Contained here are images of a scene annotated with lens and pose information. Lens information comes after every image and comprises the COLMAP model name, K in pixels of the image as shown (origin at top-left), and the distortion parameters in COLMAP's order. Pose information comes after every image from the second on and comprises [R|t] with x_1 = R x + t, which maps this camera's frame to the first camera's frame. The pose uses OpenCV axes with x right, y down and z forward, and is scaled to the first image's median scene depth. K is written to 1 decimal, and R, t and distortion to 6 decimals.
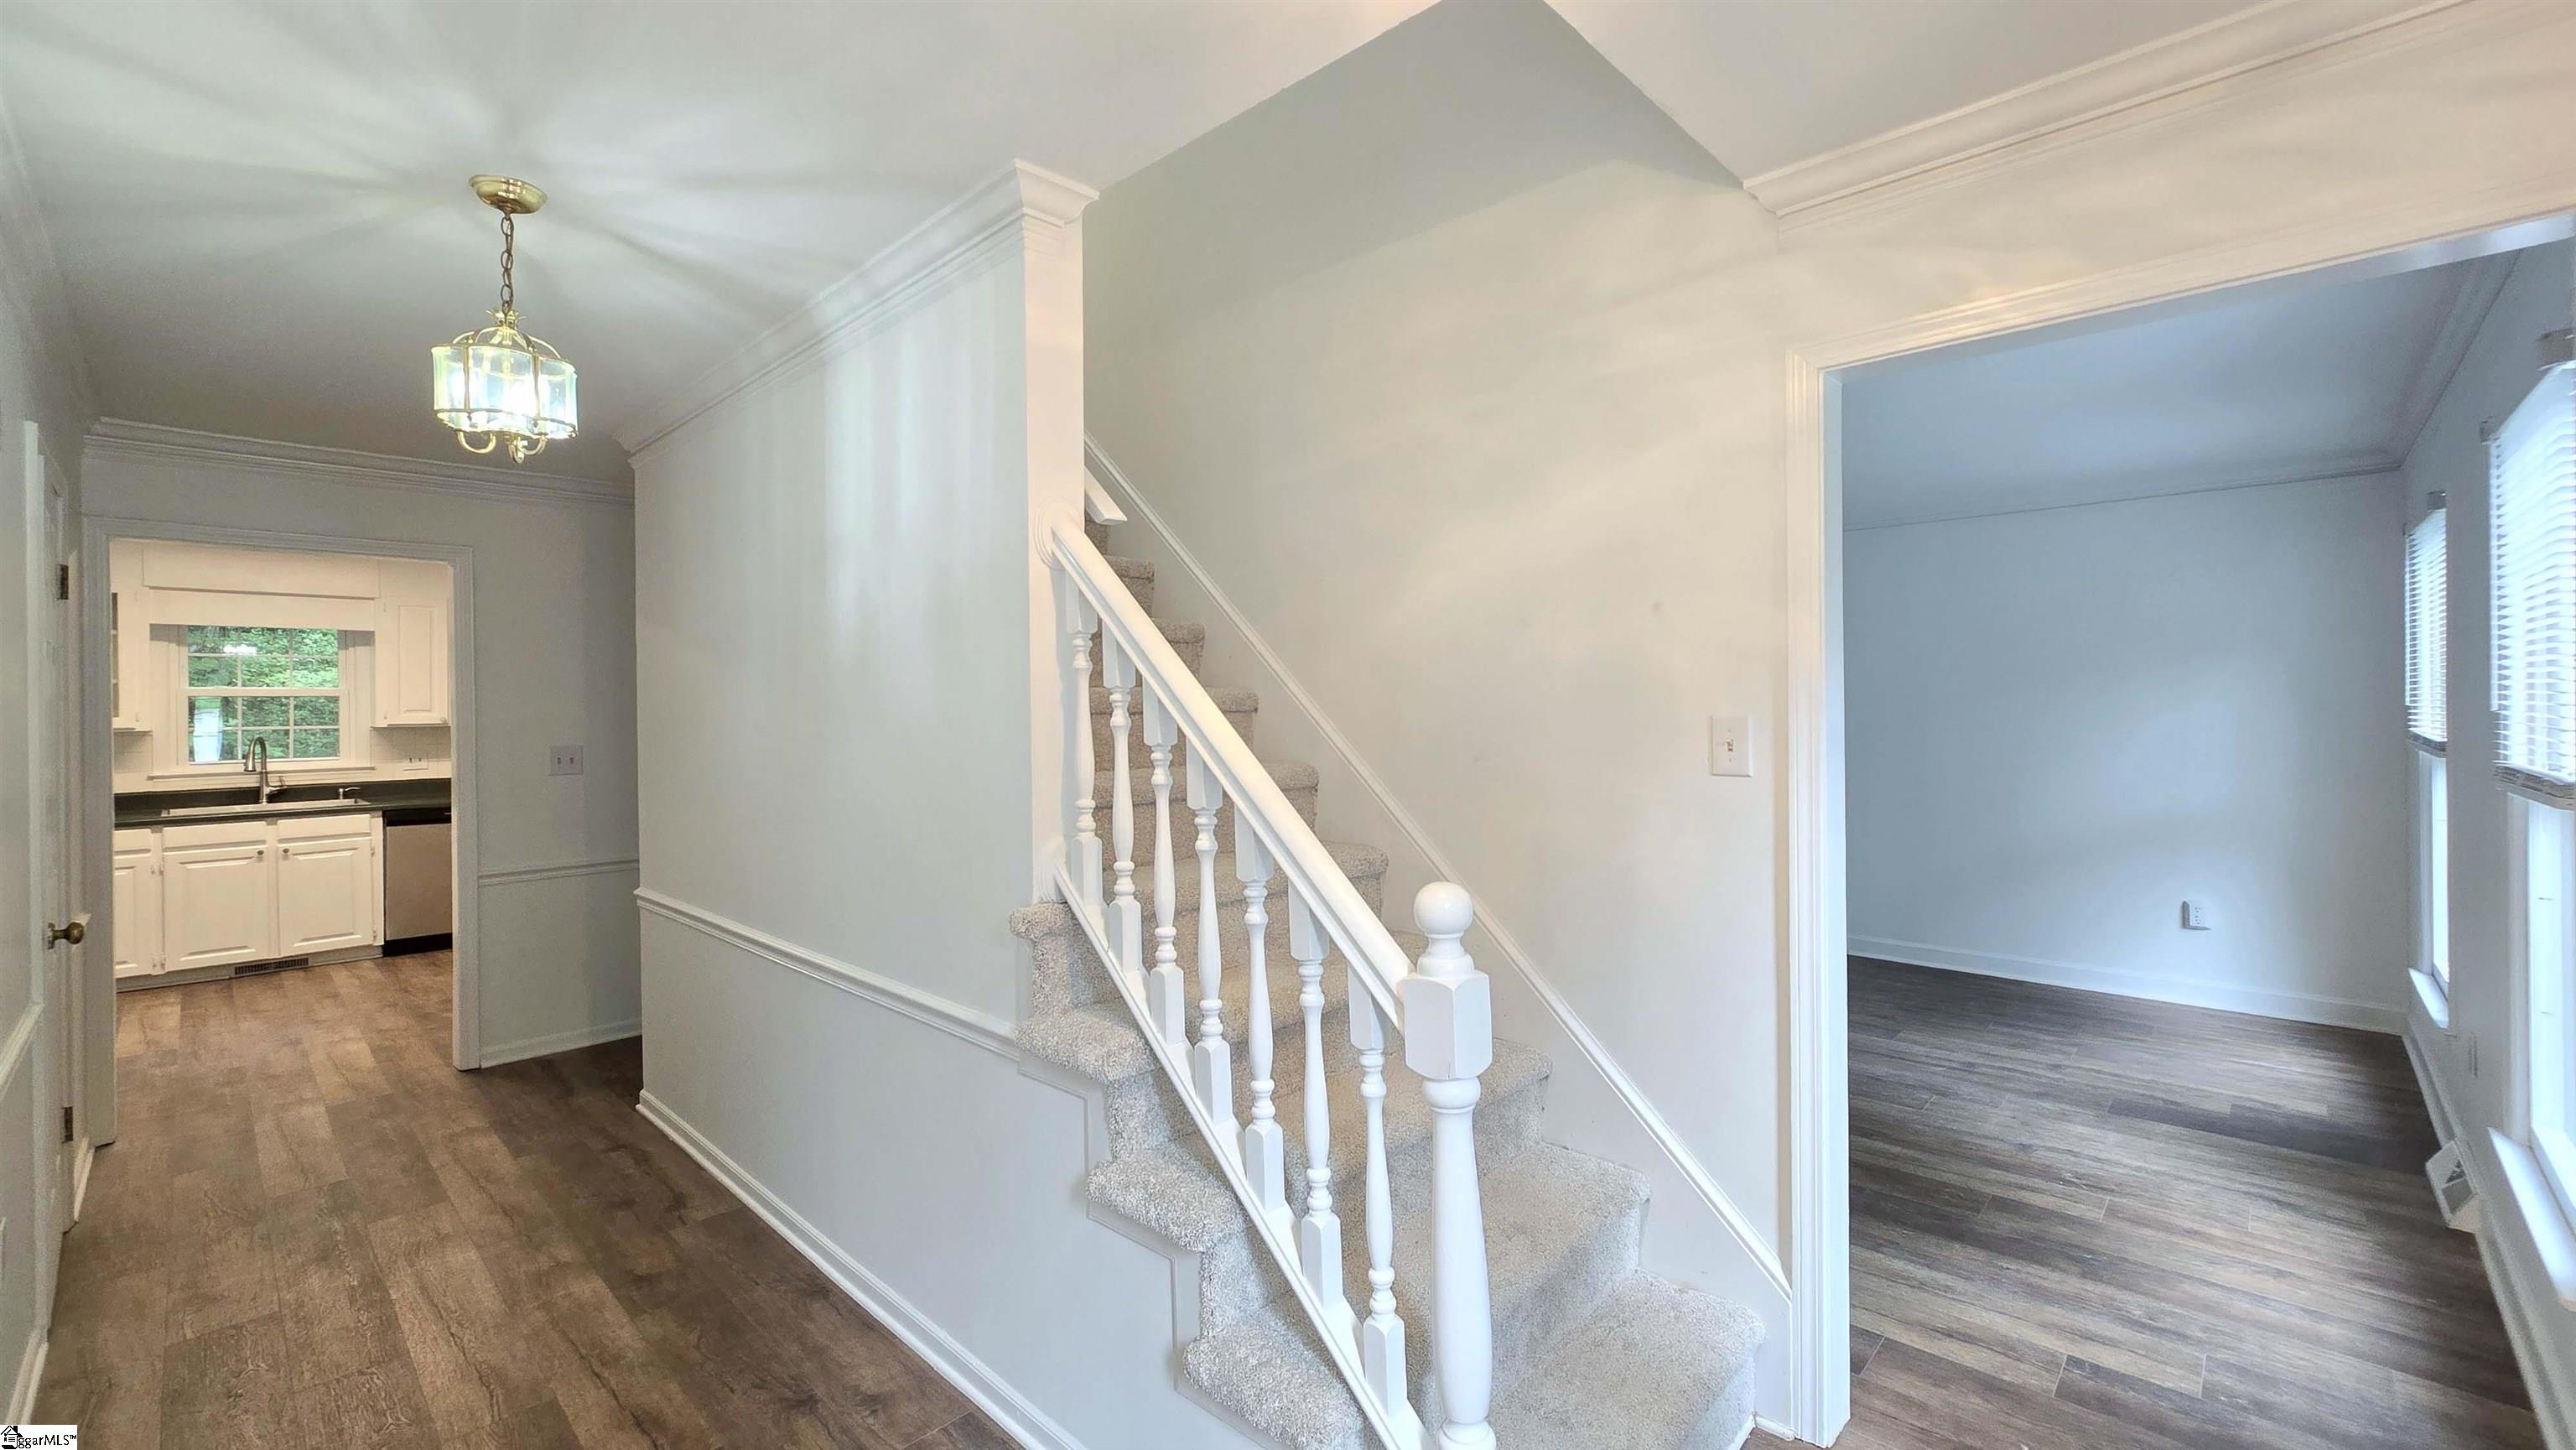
lens RADIAL K [[1035.8, 0, 1279.3], [0, 1035.8, 693.0], [0, 0, 1]] dist [-0.000608, -0.000131]
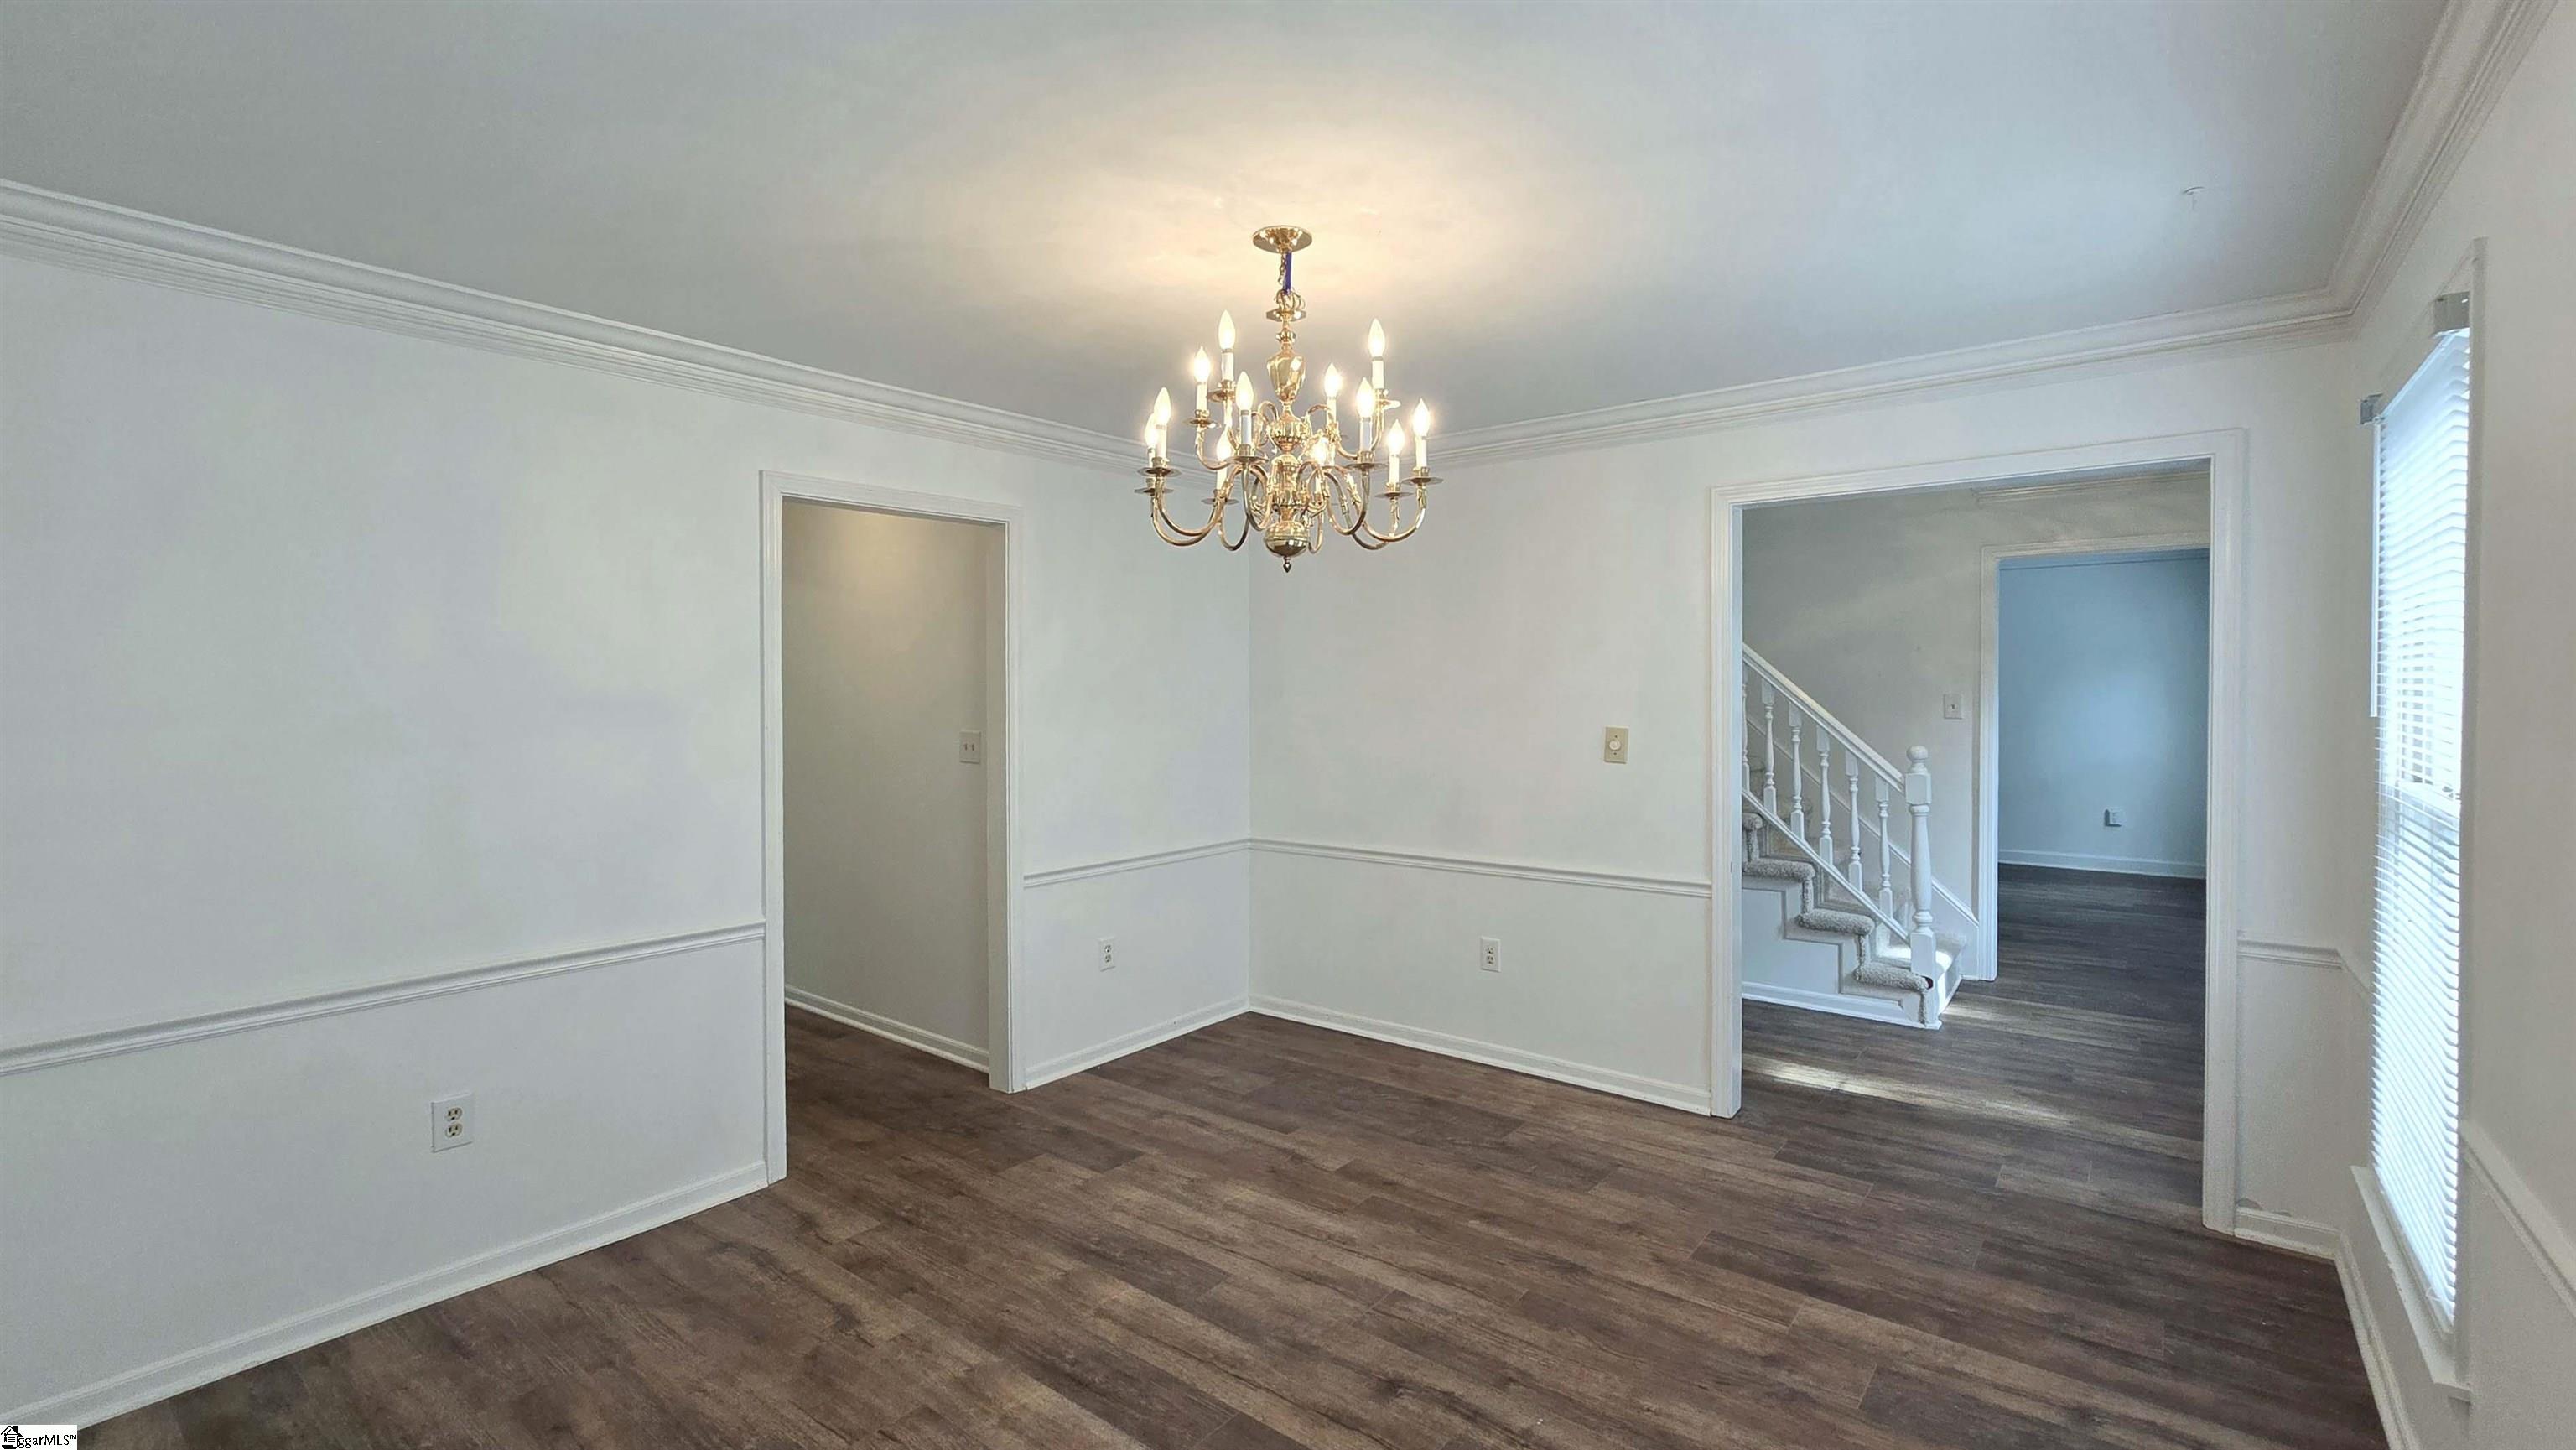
lens RADIAL K [[1084.5, 0, 1261.5], [0, 1084.5, 697.8], [0, 0, 1]] dist [0.000228, -0.000142]
pose [[0.997113, 0.004461, 0.075795, -1.562414], [-0.005503, 0.999893, 0.013546, 0.000672], [-0.075726, -0.013924, 0.997031, -1.613581]]
